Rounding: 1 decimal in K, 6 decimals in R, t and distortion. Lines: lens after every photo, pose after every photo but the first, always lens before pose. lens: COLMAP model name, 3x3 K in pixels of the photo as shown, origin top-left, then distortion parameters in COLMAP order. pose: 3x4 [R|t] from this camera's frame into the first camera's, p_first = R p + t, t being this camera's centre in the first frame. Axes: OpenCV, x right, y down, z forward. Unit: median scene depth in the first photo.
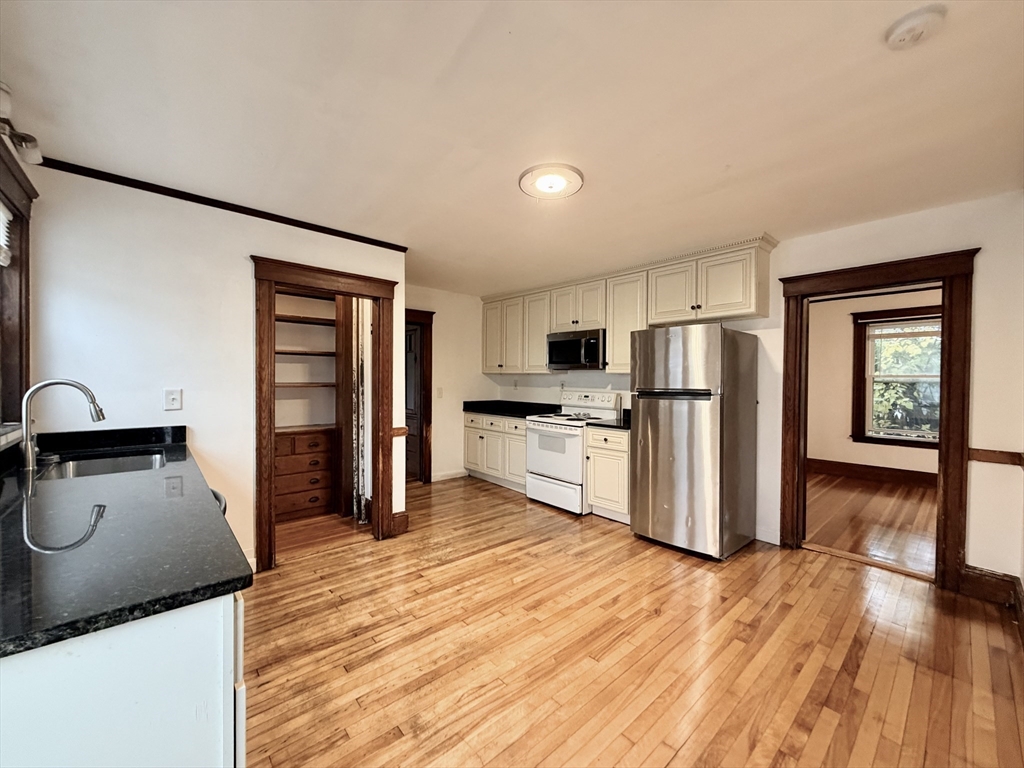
lens RADIAL K [[407.5, 0, 507.7], [0, 407.5, 383.8], [0, 0, 1]] dist [-0.001239, -0.000517]
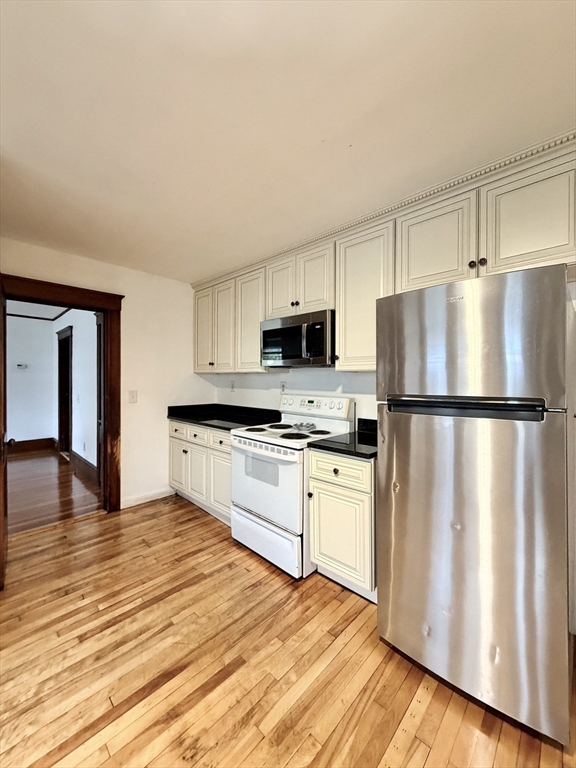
lens RADIAL K [[305.7, 0, 288.5], [0, 305.7, 381.0], [0, 0, 1]] dist [-0.001239, -0.000517]
pose [[0.996265, -0.003713, 0.086266, 0.110620], [0.004327, 0.999967, -0.006937, -0.004618], [-0.086237, 0.007285, 0.996248, 0.465215]]
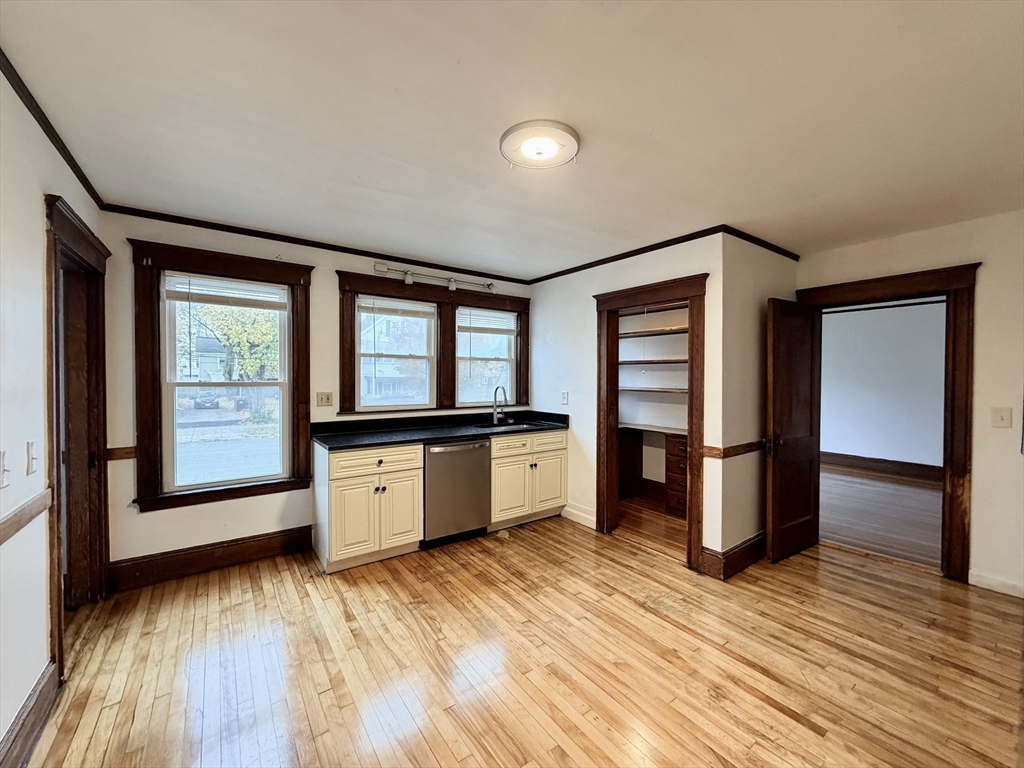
lens RADIAL K [[407.5, 0, 507.7], [0, 407.5, 383.8], [0, 0, 1]] dist [-0.001239, -0.000517]
pose [[-0.100521, 0.007517, -0.994907, 0.495336], [-0.017811, 0.999798, 0.009353, -0.017598], [0.994775, 0.018661, -0.100367, 0.554285]]
